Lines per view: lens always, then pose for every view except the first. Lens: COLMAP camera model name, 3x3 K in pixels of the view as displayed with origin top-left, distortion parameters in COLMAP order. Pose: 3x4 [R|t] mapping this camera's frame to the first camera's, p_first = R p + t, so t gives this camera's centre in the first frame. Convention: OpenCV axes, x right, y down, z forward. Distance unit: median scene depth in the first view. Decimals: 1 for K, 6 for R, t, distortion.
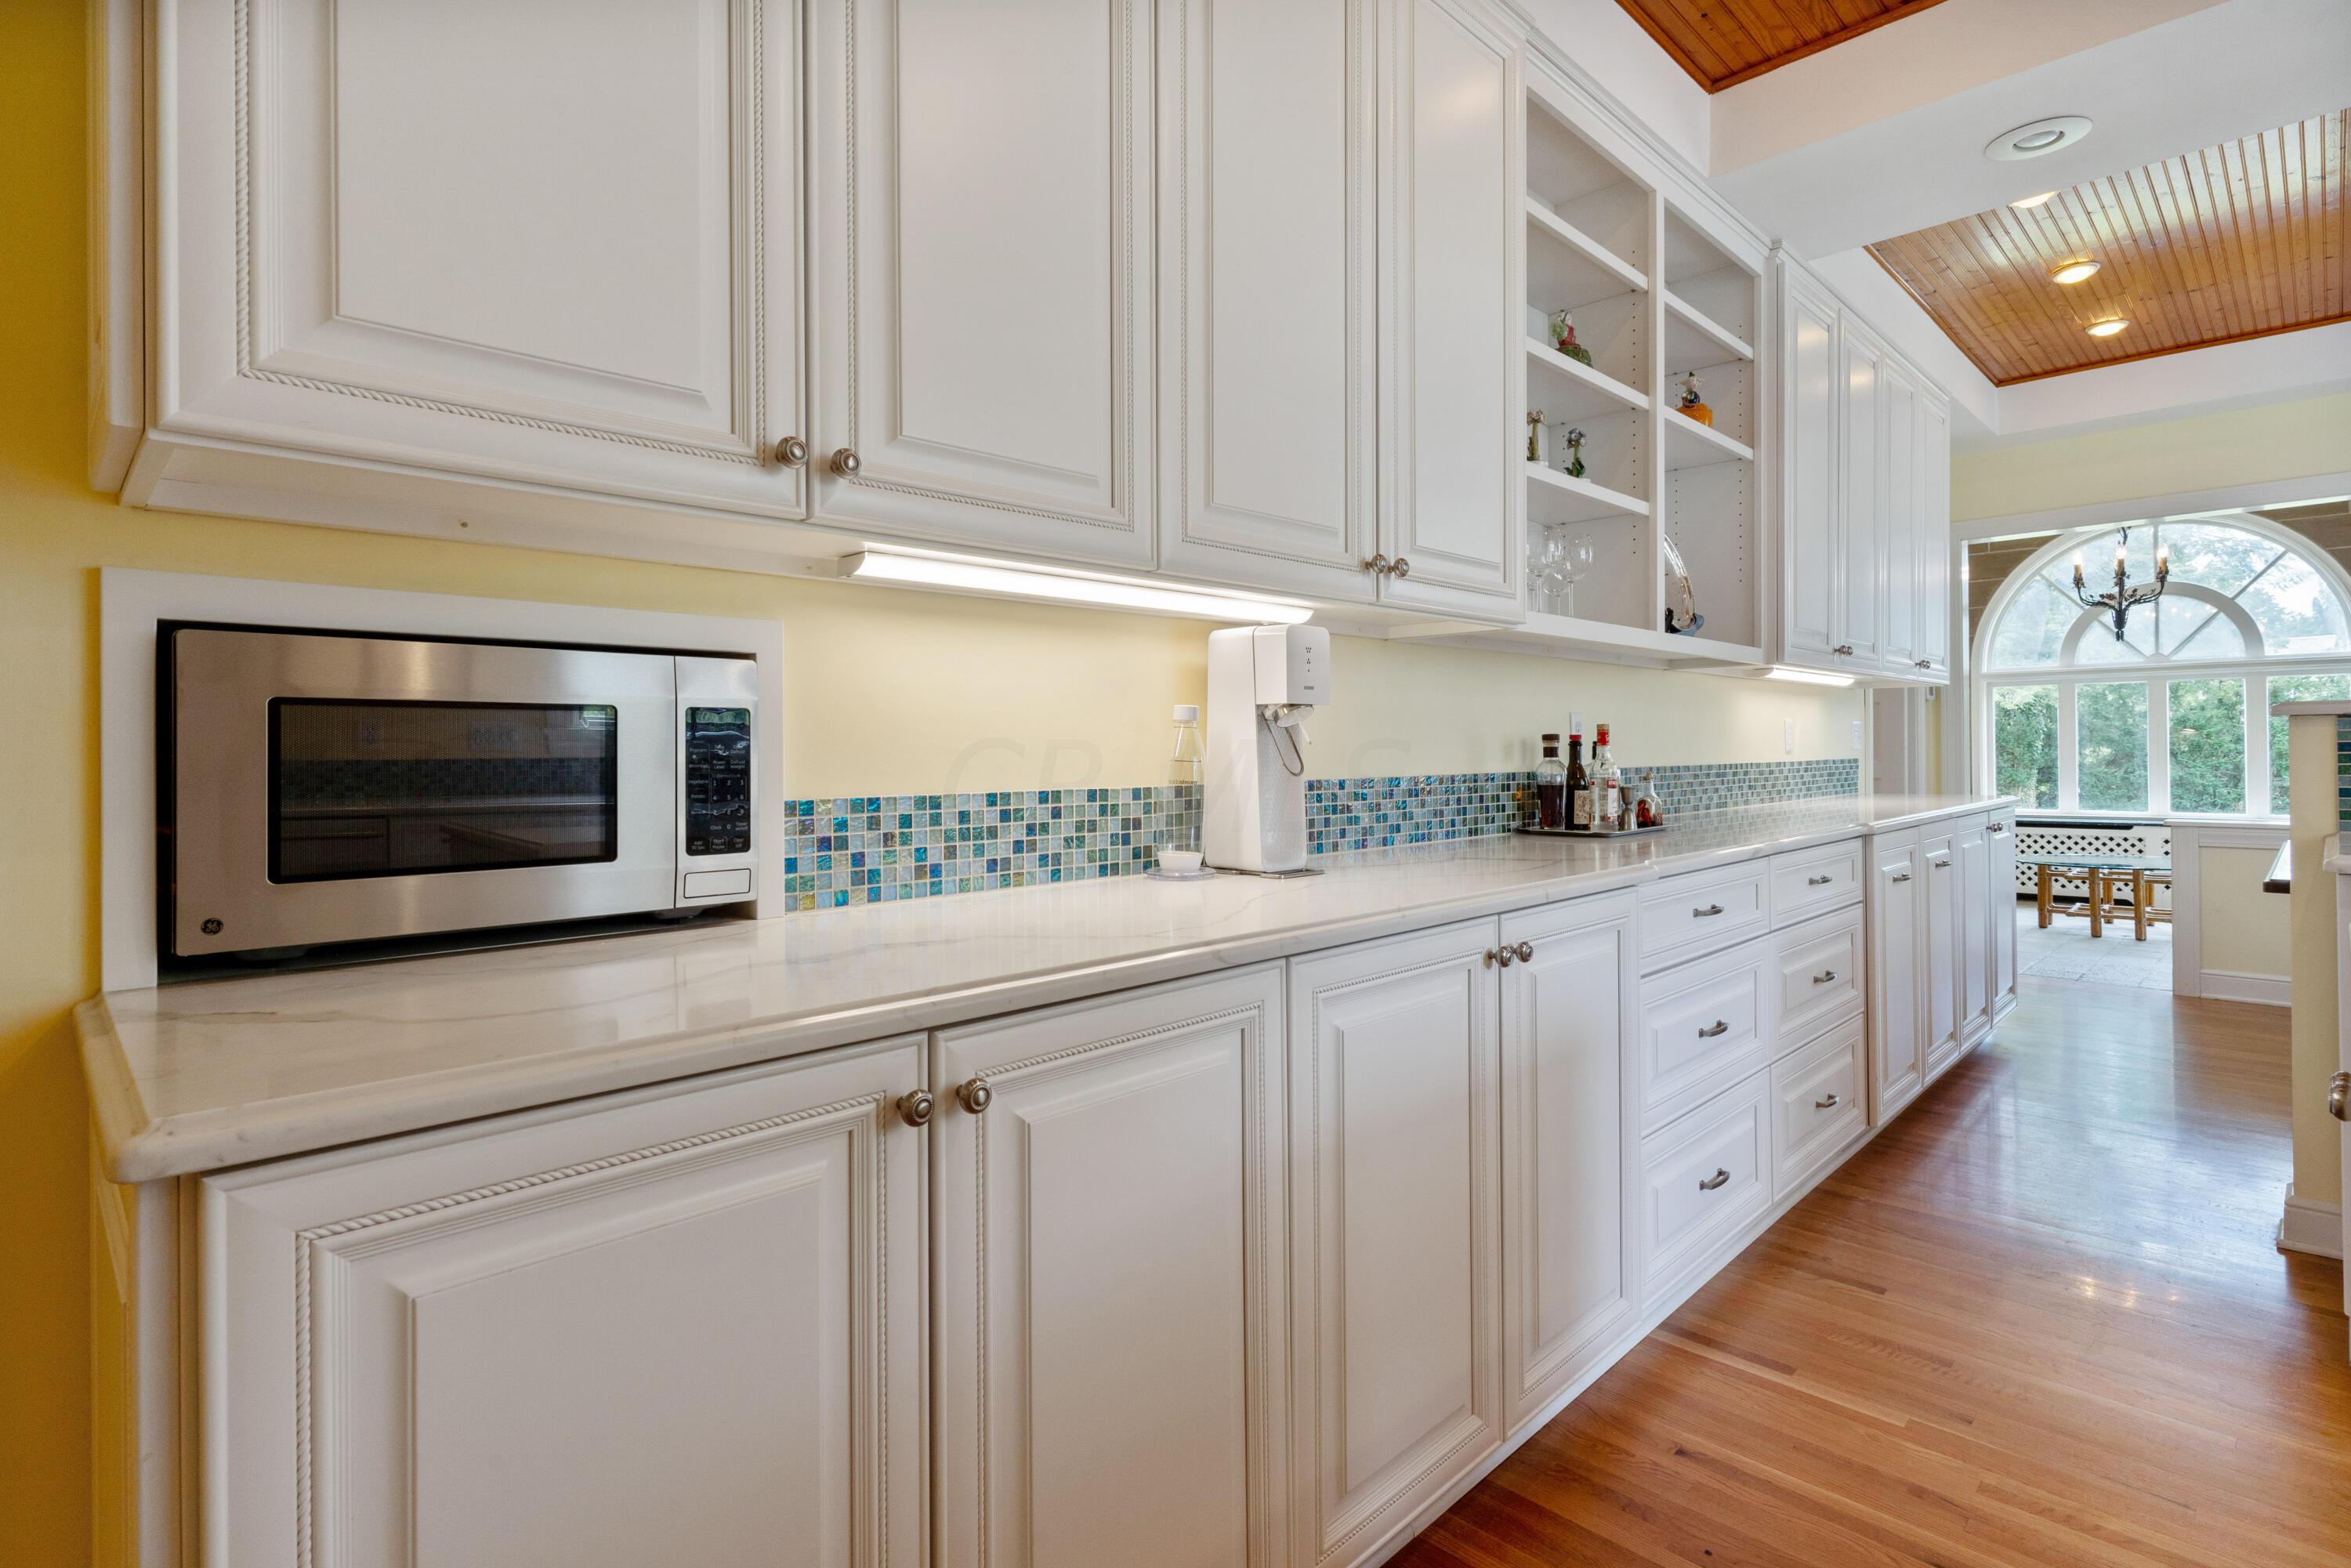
lens RADIAL K [[1159.0, 0, 1169.6], [0, 1159.0, 742.5], [0, 0, 1]] dist [-0.001265, 0.000572]
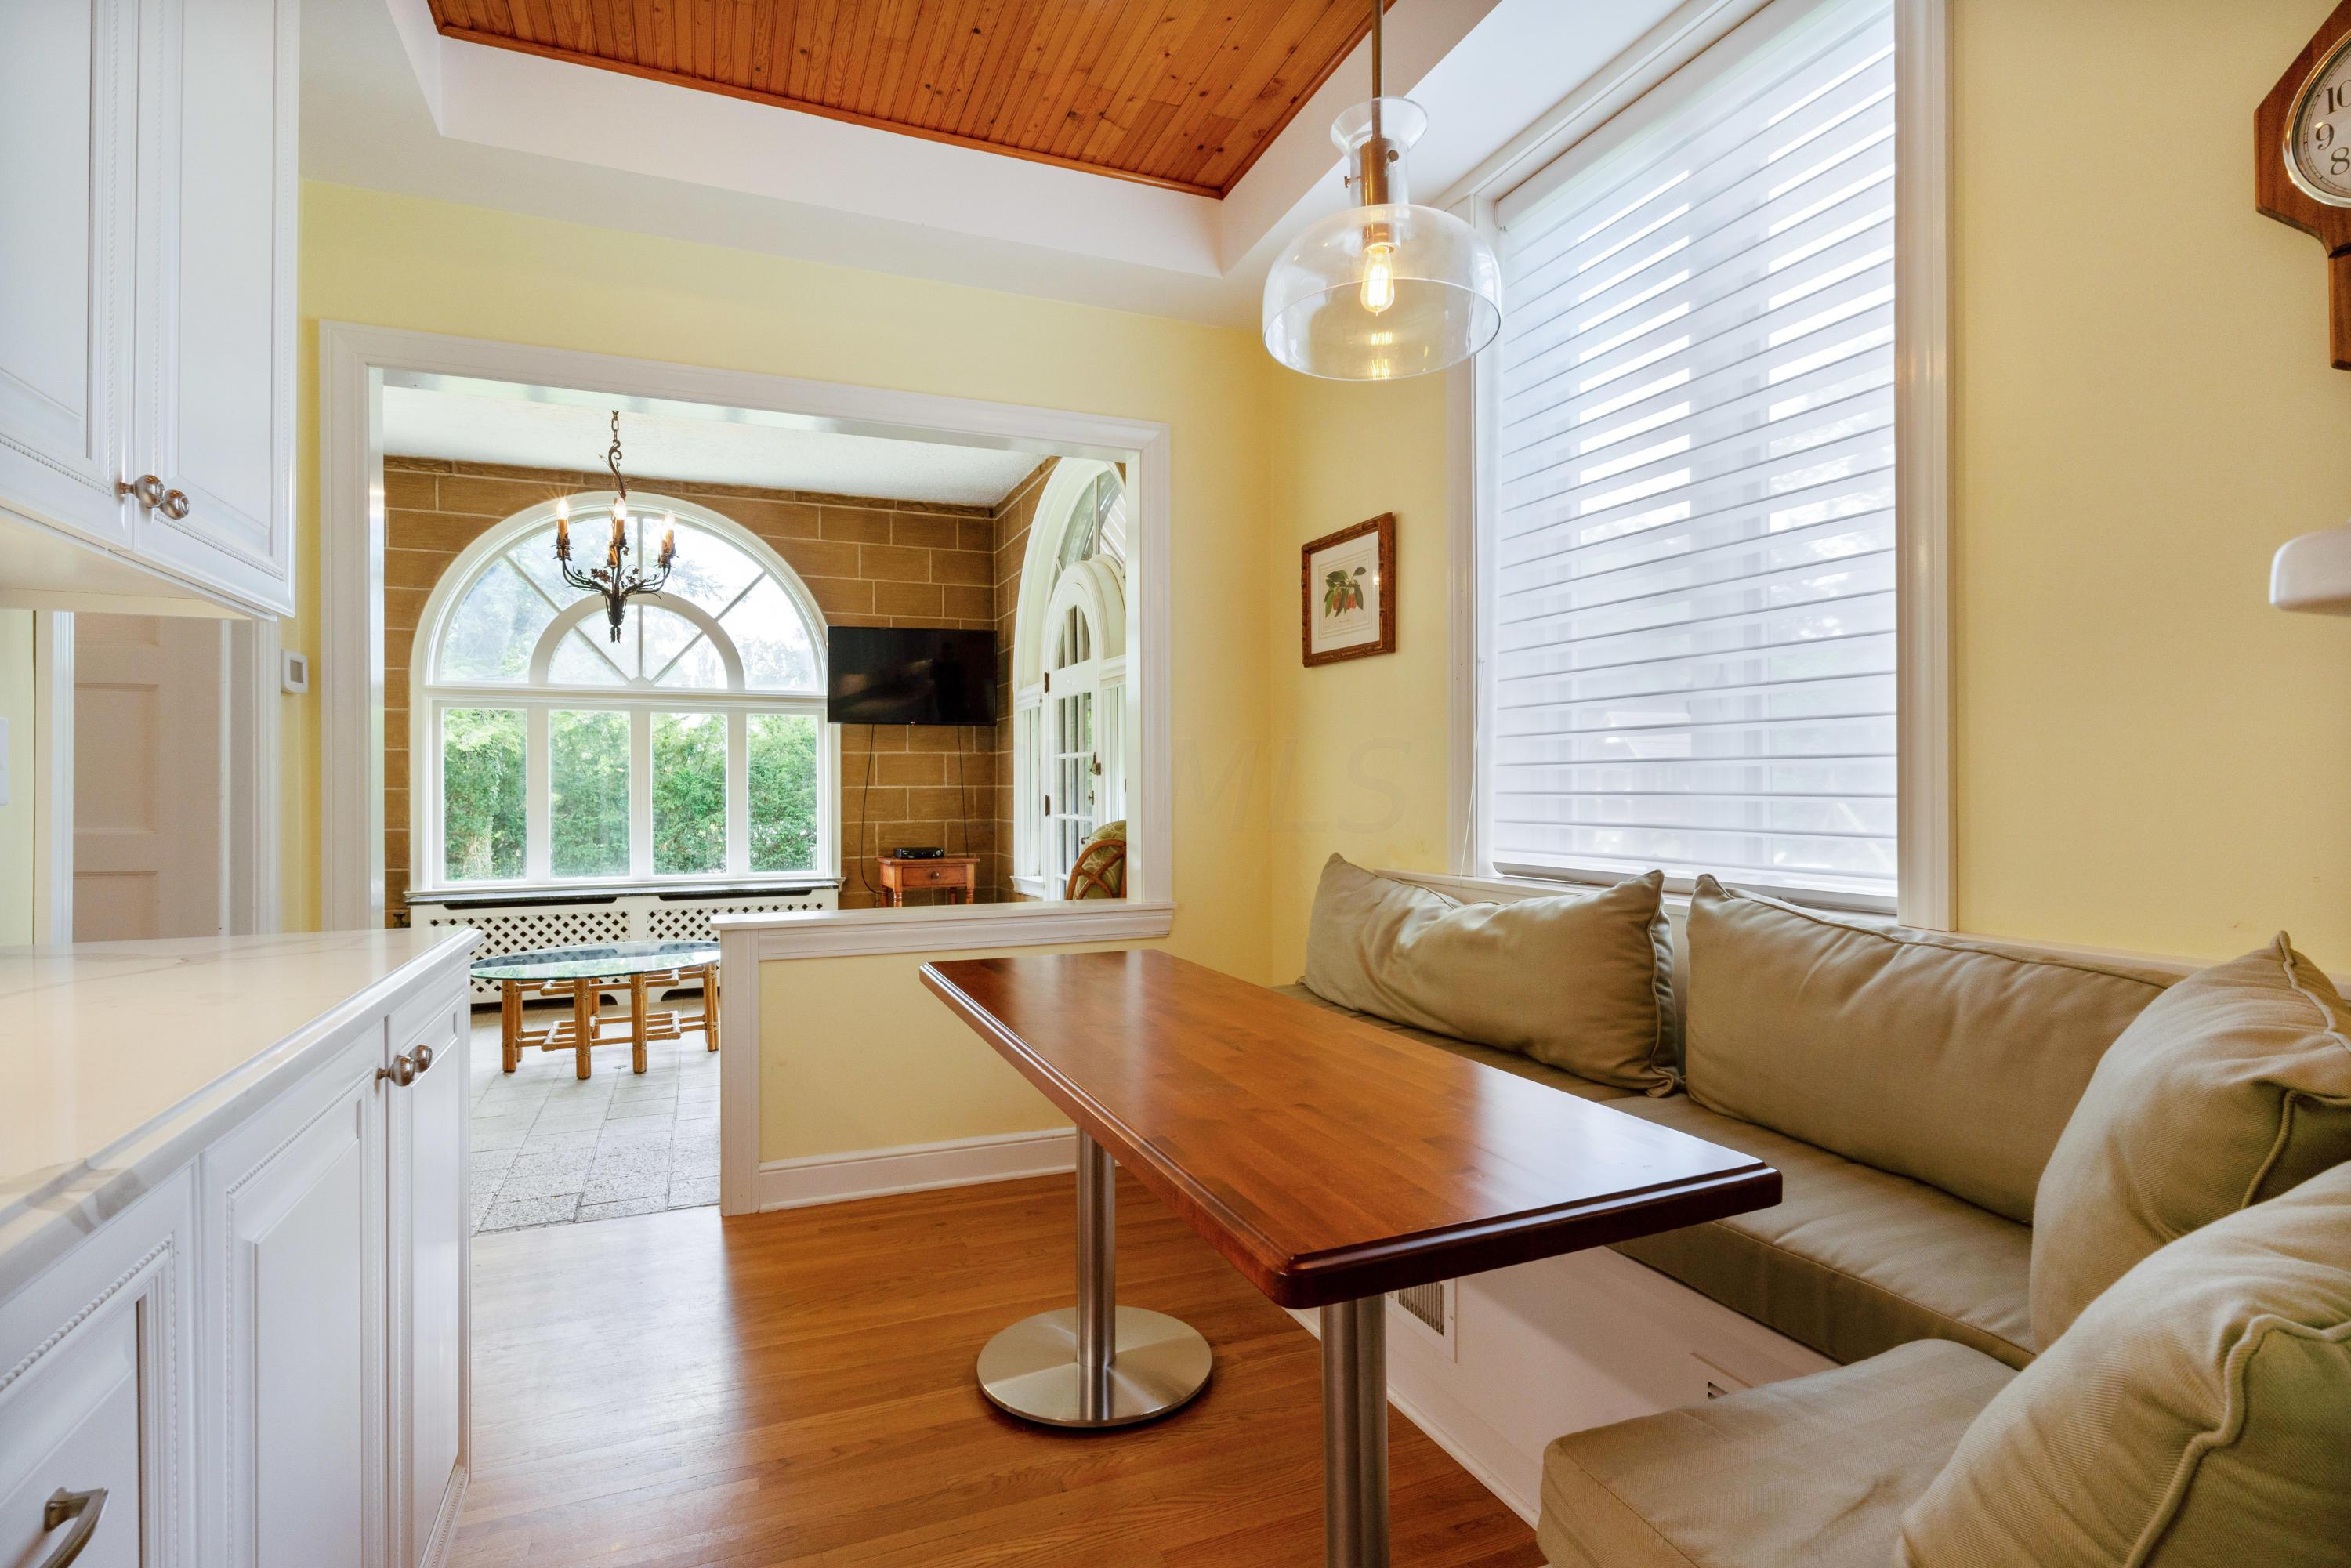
lens RADIAL K [[1159.0, 0, 1176.9], [0, 1159.0, 782.4], [0, 0, 1]] dist [-0.001265, 0.000572]
pose [[0.383065, 0.007147, 0.923694, 0.259600], [-0.002832, 0.999974, -0.006563, -0.000104], [-0.923717, -0.000102, 0.383075, 0.355824]]
